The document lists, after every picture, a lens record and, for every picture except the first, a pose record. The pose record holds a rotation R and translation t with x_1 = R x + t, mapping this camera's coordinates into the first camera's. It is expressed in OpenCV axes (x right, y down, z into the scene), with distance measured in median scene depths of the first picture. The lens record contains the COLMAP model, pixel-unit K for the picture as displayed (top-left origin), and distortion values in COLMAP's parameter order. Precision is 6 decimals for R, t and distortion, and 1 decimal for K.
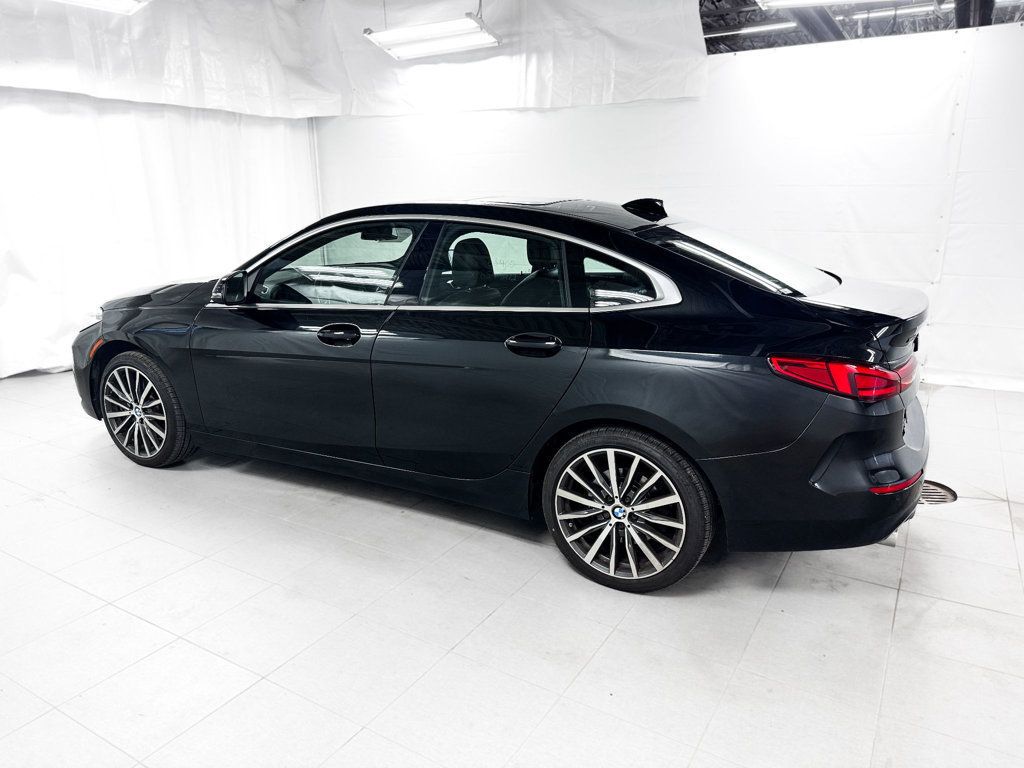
lens RADIAL K [[732.0, 0, 505.2], [0, 732.0, 378.3], [0, 0, 1]] dist [0.030392, -0.025631]
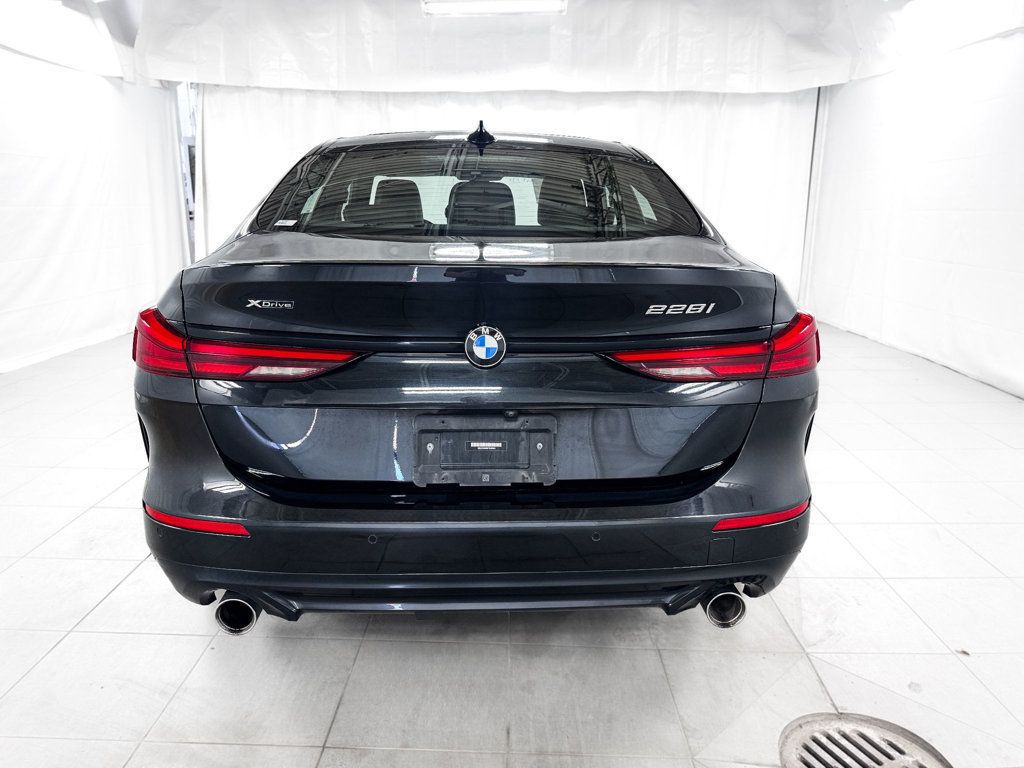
lens RADIAL K [[732.0, 0, 514.8], [0, 732.0, 381.6], [0, 0, 1]] dist [0.030392, -0.025631]
pose [[0.526639, 0.206551, -0.824614, 0.459194], [-0.216102, 0.970695, 0.105128, -0.039021], [0.822162, 0.122836, 0.555842, 0.338414]]
